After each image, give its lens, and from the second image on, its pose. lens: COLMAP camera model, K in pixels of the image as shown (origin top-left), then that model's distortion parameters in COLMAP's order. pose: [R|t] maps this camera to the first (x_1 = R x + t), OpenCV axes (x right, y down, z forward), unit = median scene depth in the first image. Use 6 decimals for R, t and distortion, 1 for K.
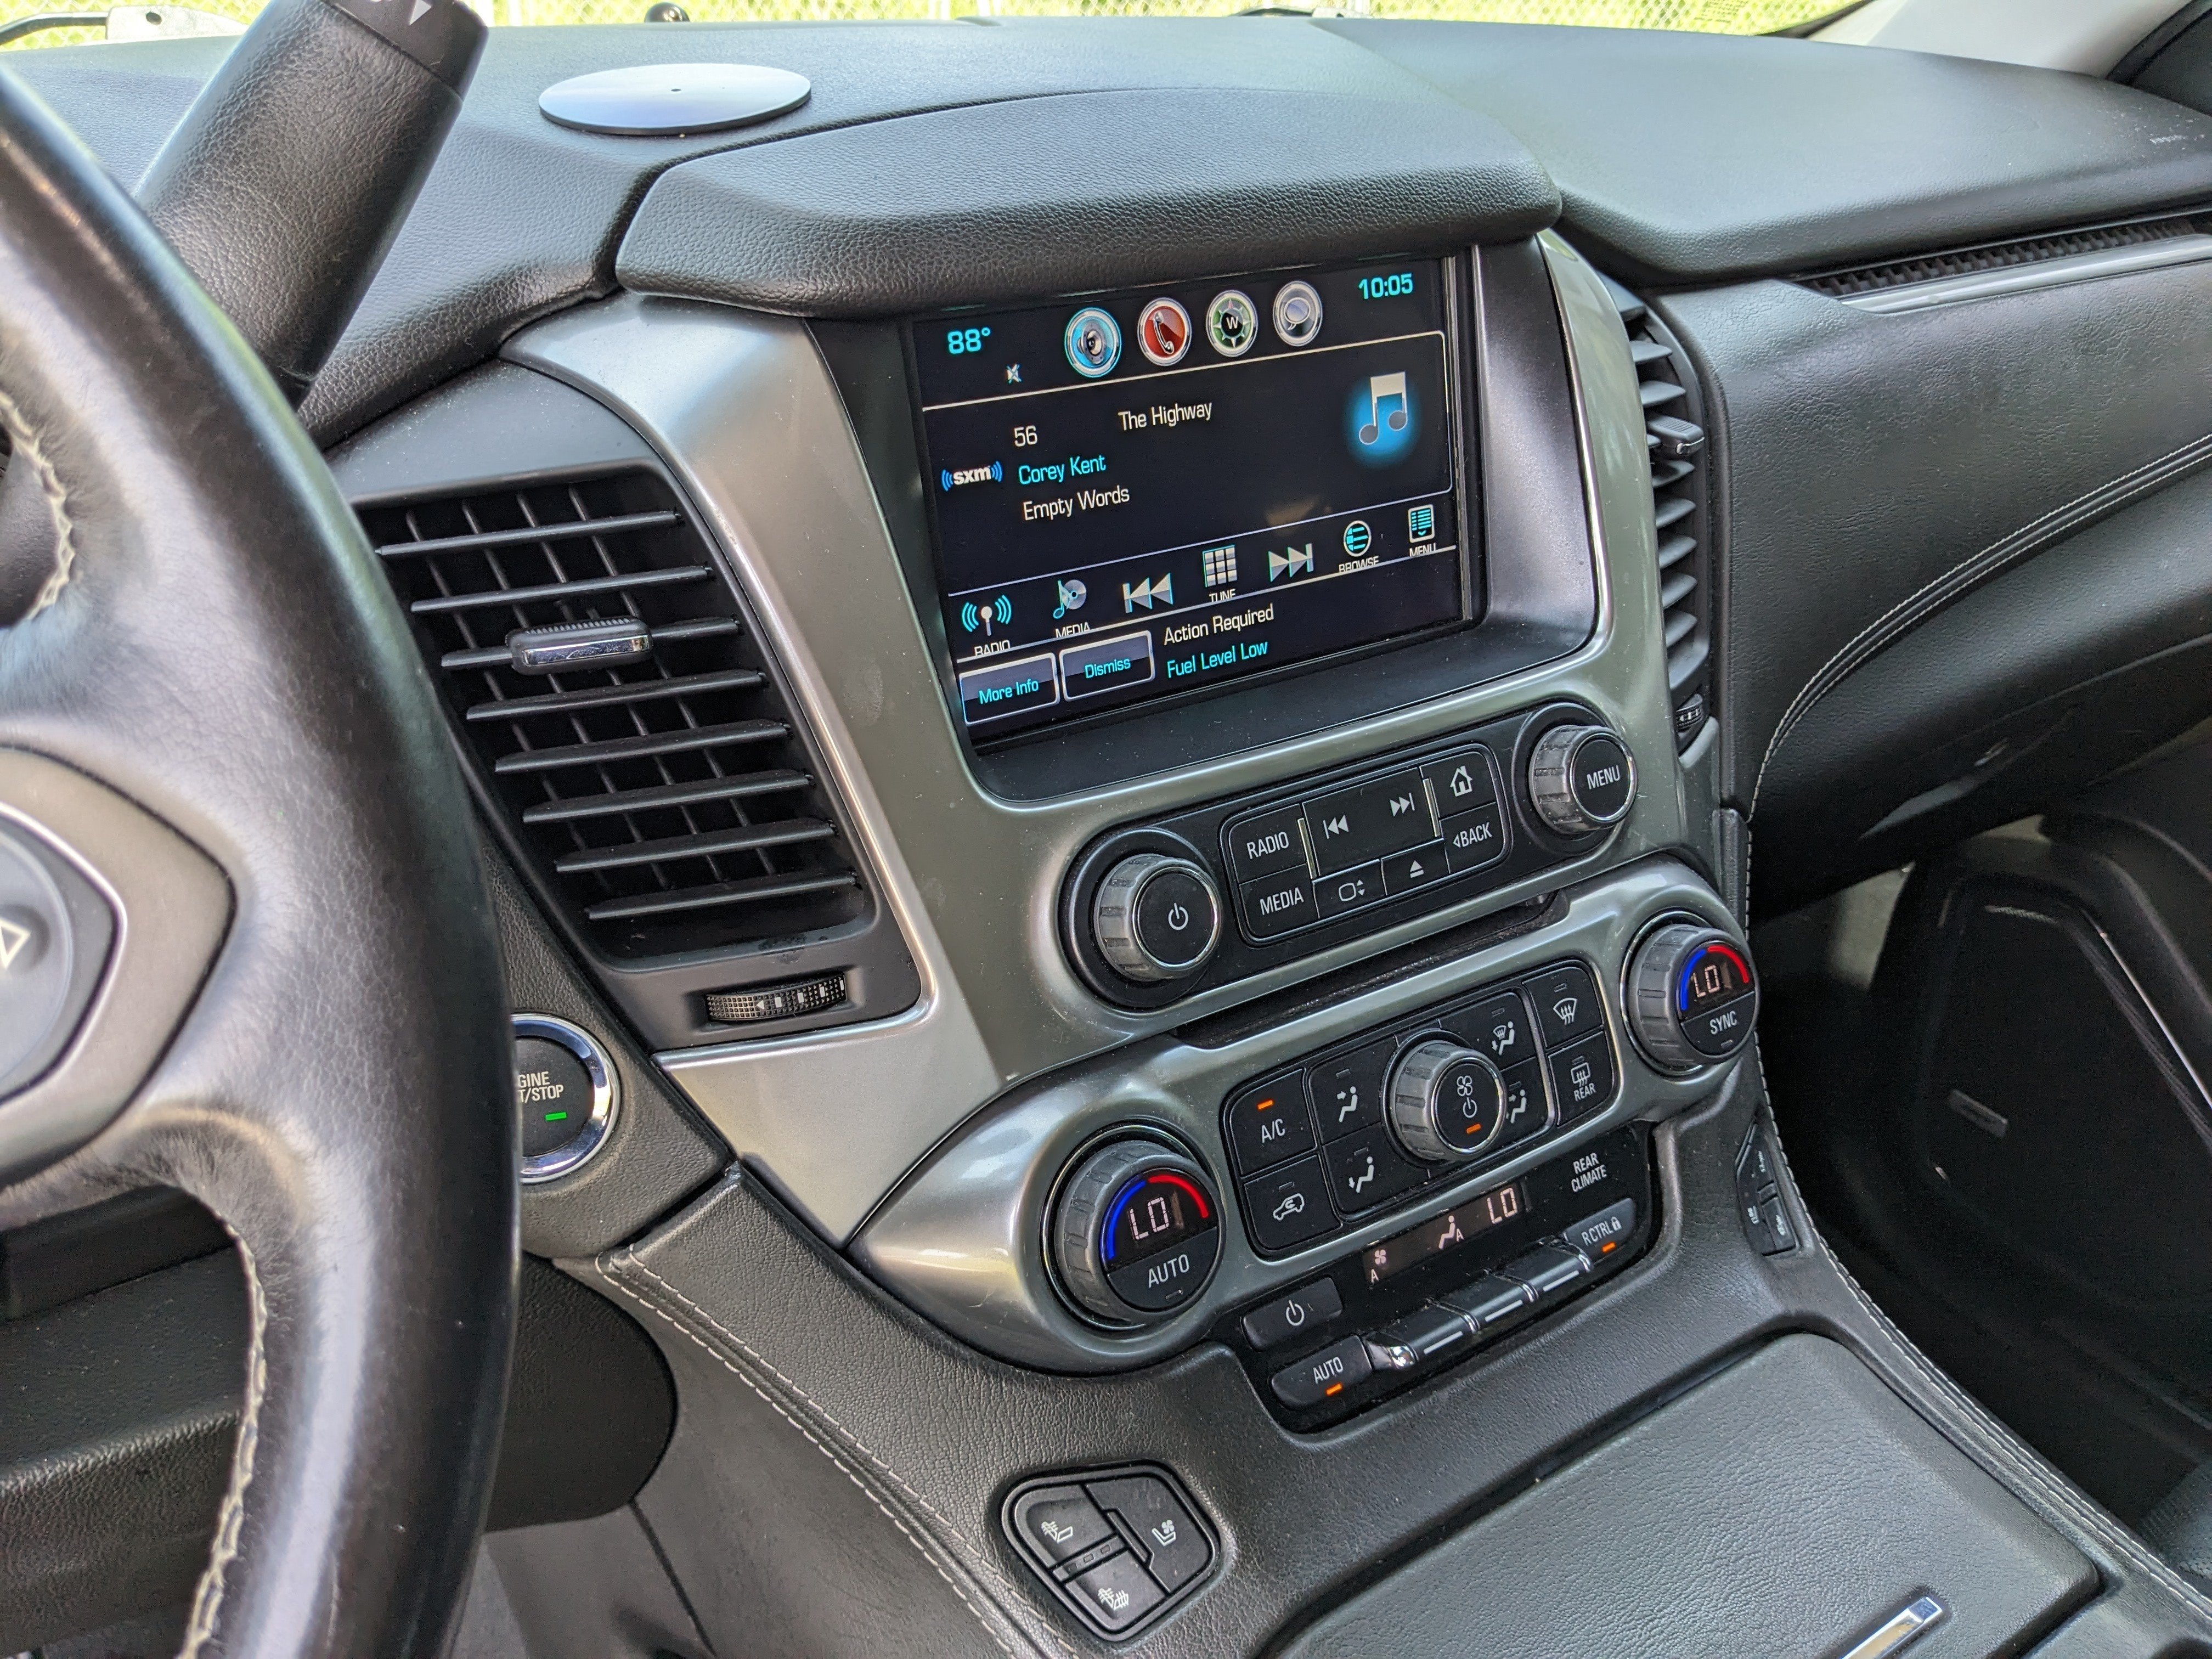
lens RADIAL K [[1765.6, 0, 1103.0], [0, 1765.6, 814.1], [0, 0, 1]] dist [0.016273, -0.007044]
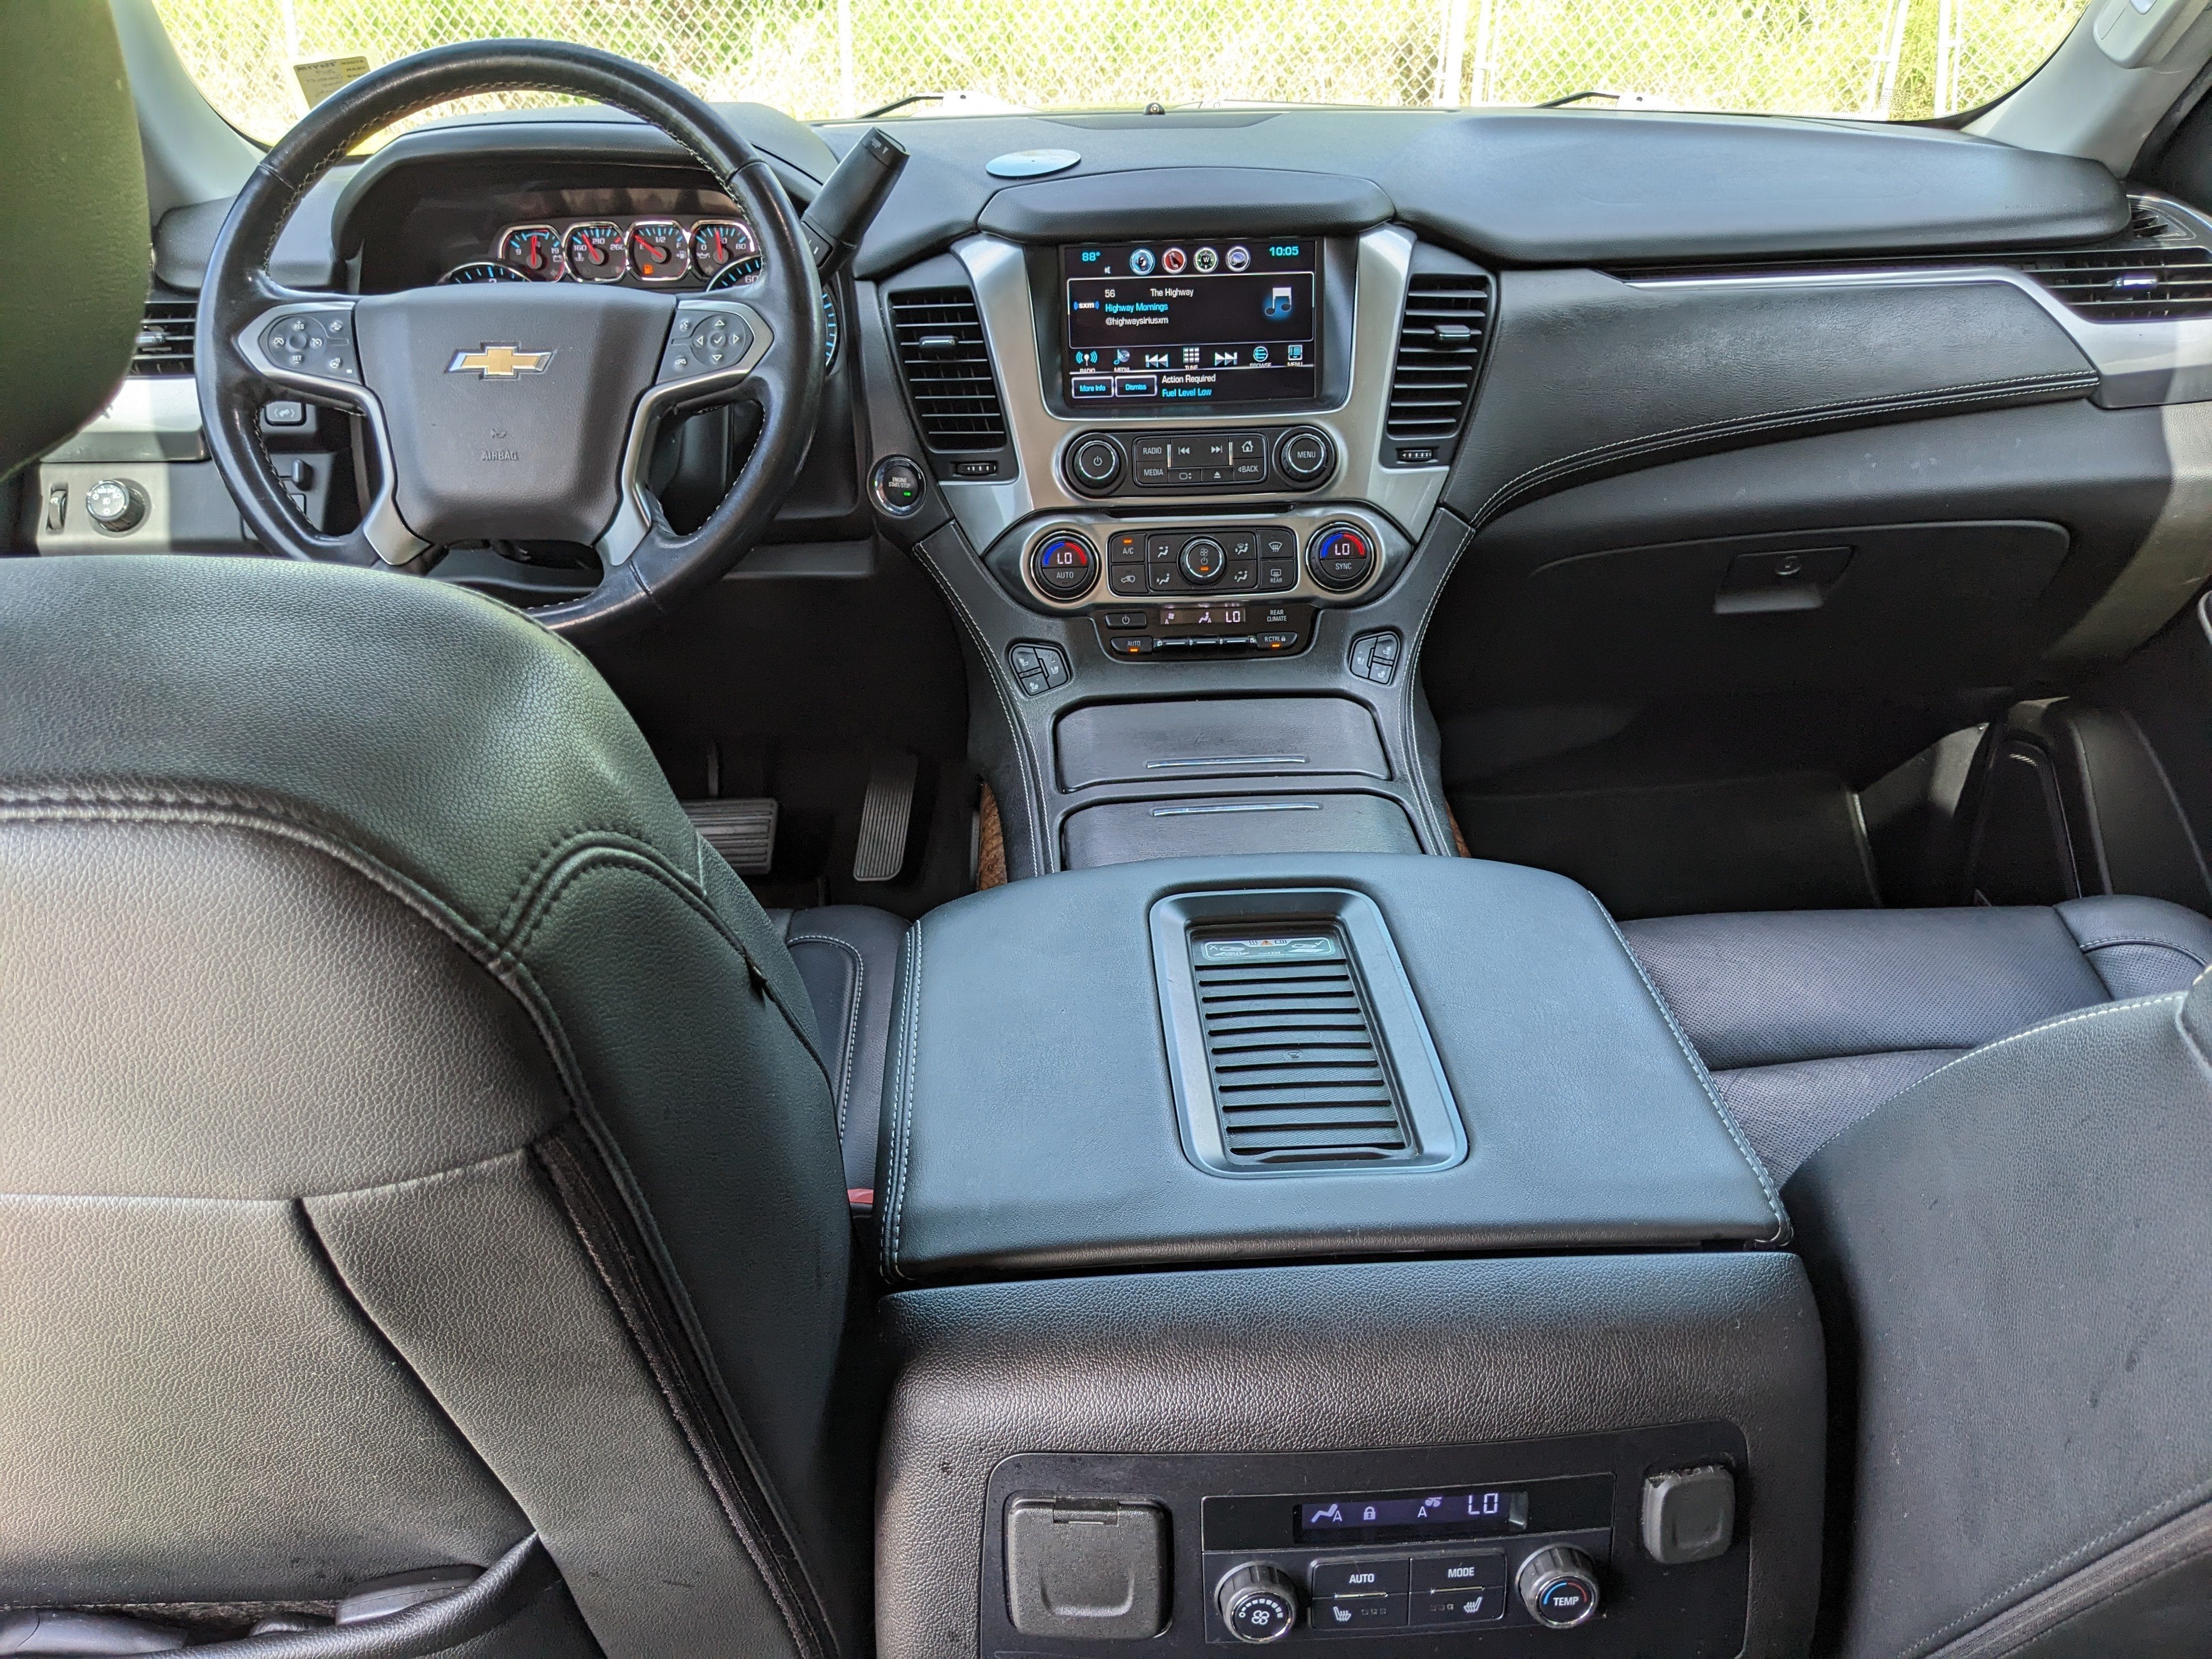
lens RADIAL K [[1765.6, 0, 1110.7], [0, 1765.6, 835.8], [0, 0, 1]] dist [0.016273, -0.007044]
pose [[0.870091, 0.222250, -0.439939, 1.285082], [-0.206151, 0.974843, 0.084758, 0.355942], [0.447709, 0.016947, 0.894019, -1.371289]]
